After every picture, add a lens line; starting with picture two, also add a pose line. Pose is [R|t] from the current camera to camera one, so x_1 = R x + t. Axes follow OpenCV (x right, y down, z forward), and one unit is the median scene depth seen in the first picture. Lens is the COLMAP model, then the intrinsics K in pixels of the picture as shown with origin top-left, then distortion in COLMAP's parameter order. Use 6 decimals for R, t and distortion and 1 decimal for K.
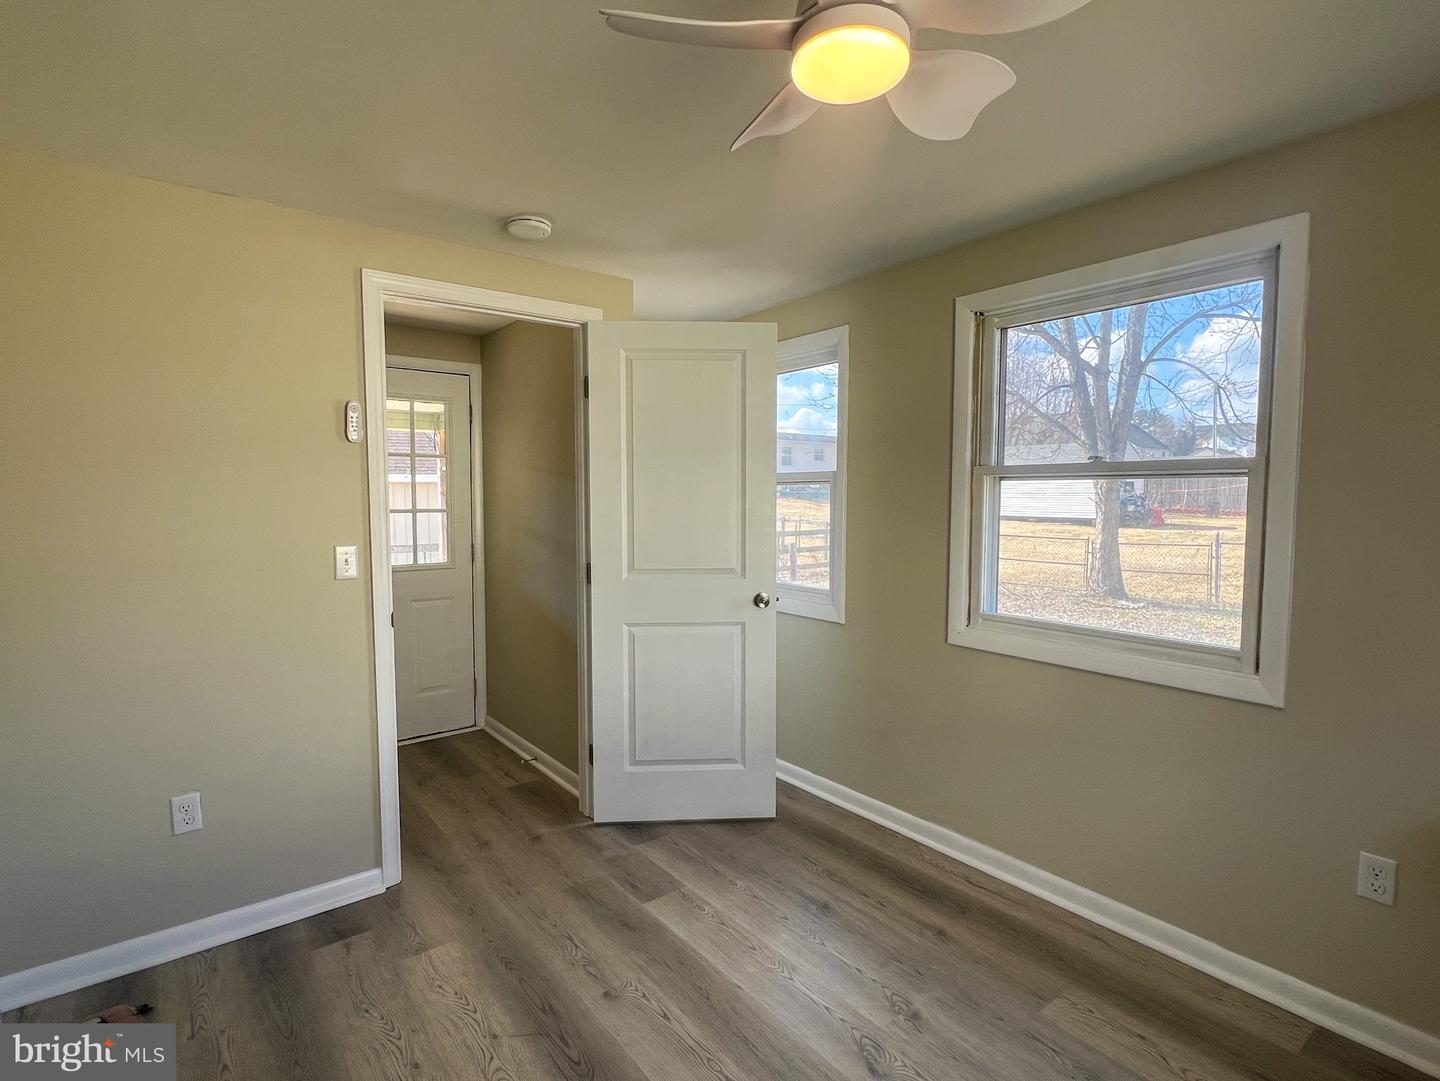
lens RADIAL K [[717.0, 0, 698.4], [0, 717.0, 548.6], [0, 0, 1]] dist [0.000852, 0.000841]
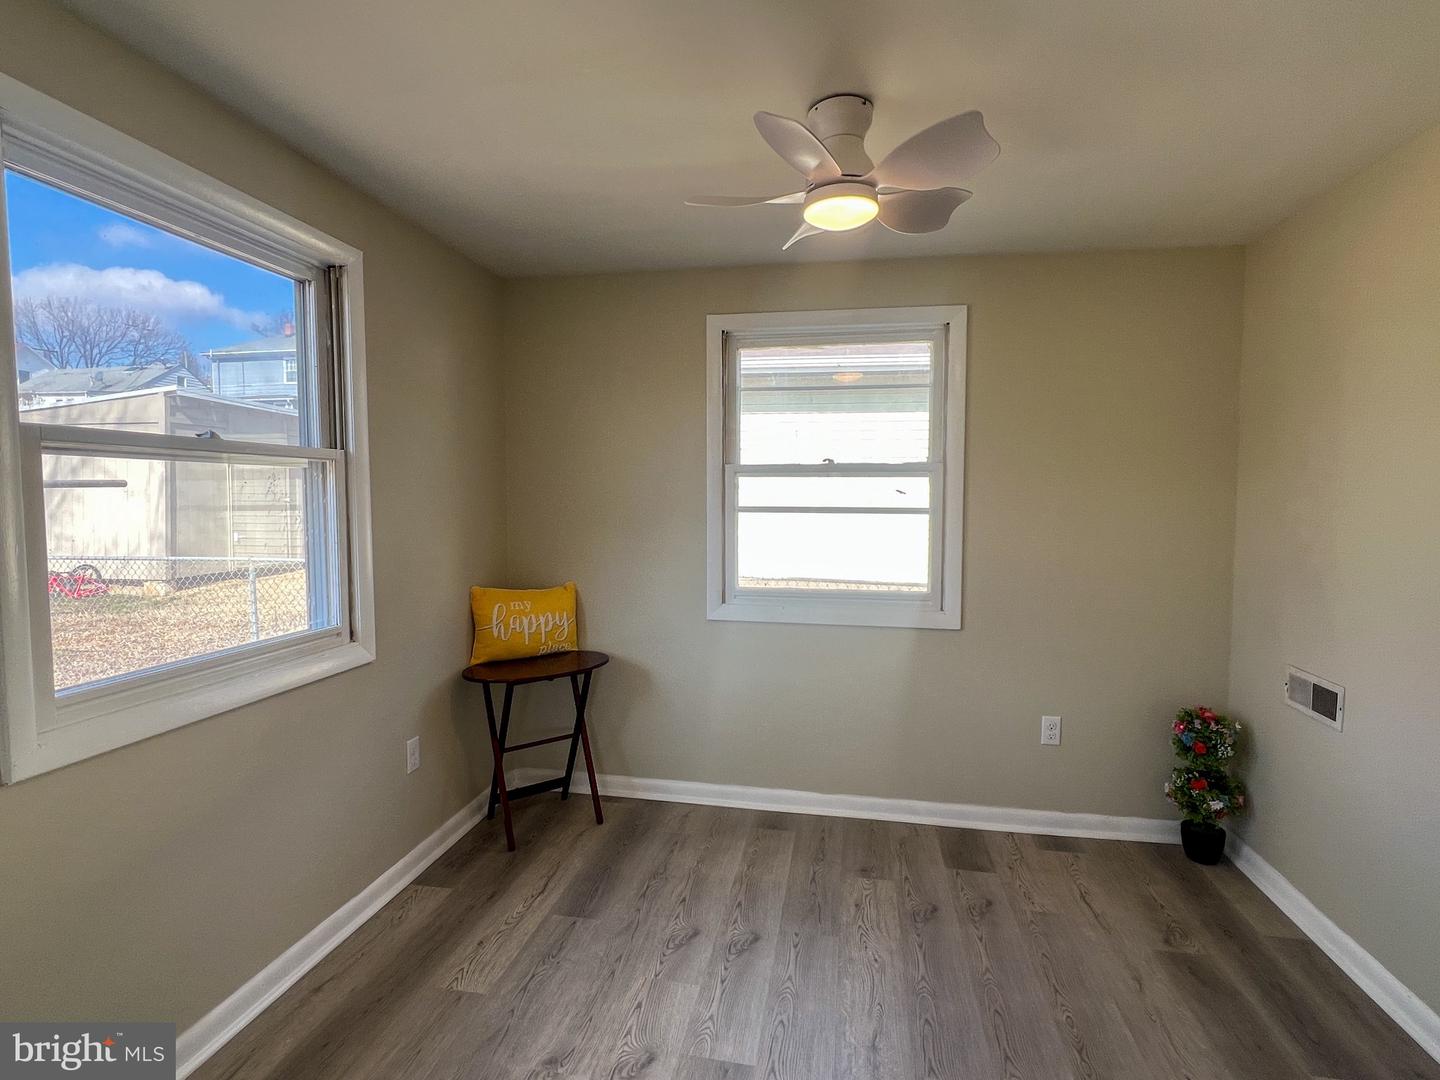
lens RADIAL K [[717.0, 0, 743.1], [0, 717.0, 535.0], [0, 0, 1]] dist [0.000852, 0.000841]
pose [[-0.691150, -0.049900, 0.720987, -0.456899], [0.039153, 0.993563, 0.106298, -0.089256], [-0.721650, 0.101696, -0.684747, 1.299092]]
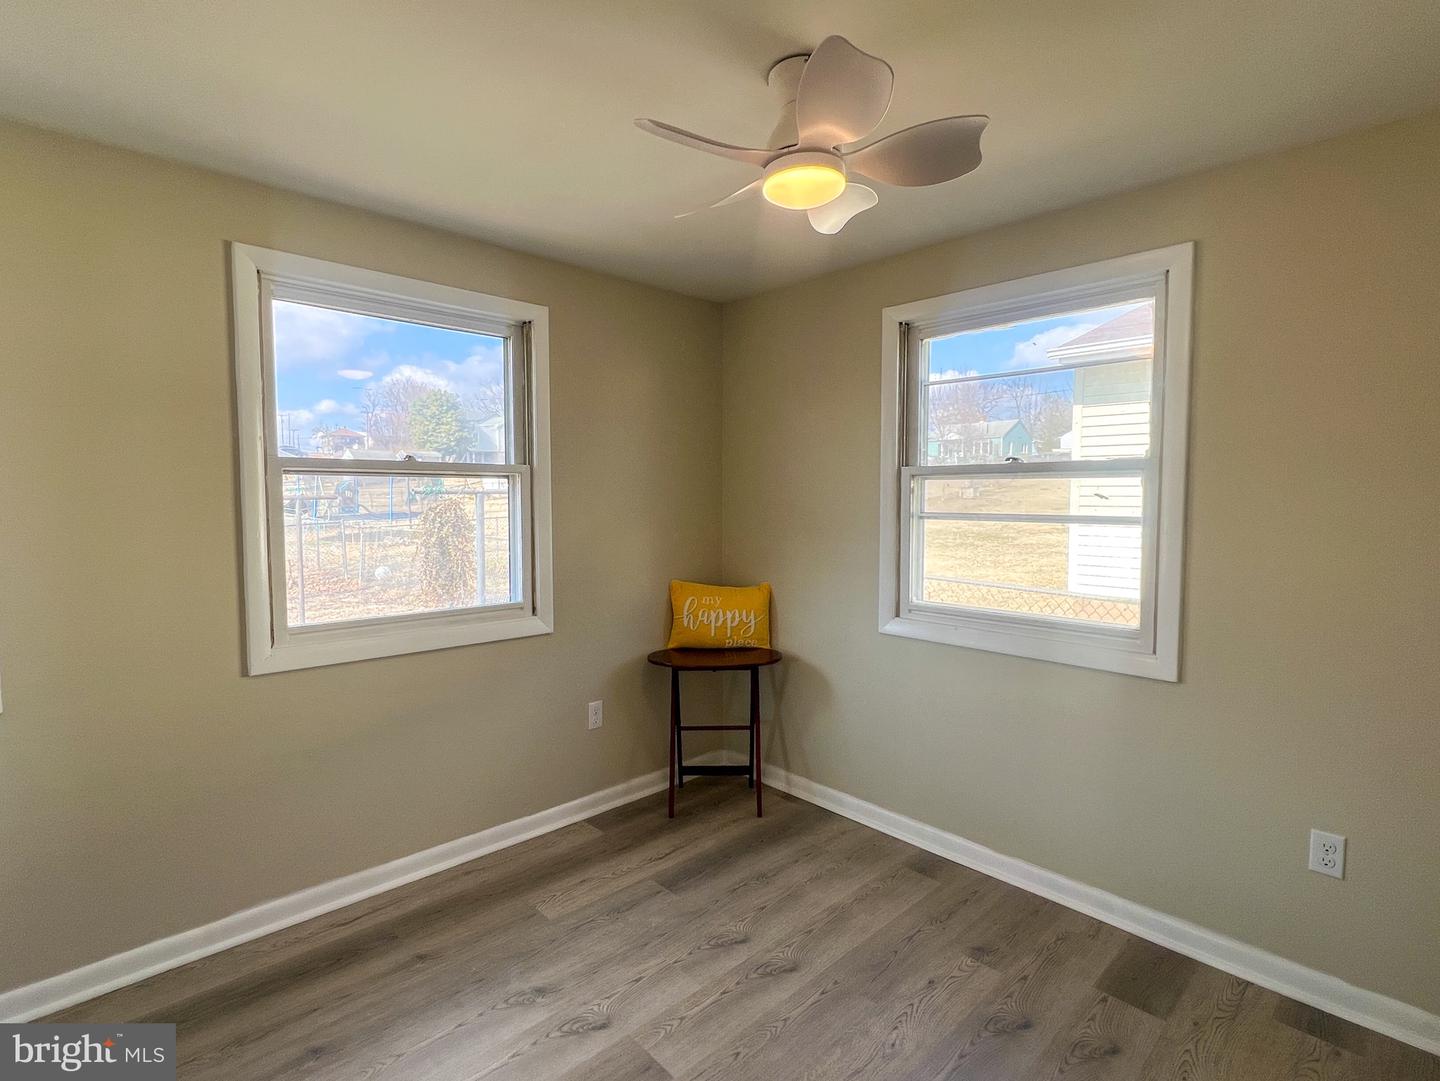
lens RADIAL K [[717.0, 0, 746.4], [0, 717.0, 535.5], [0, 0, 1]] dist [0.000852, 0.000841]
pose [[-0.138779, -0.062217, 0.988367, -0.692328], [0.061872, 0.995530, 0.071355, -0.061917], [-0.988389, 0.071055, -0.134309, 0.750690]]
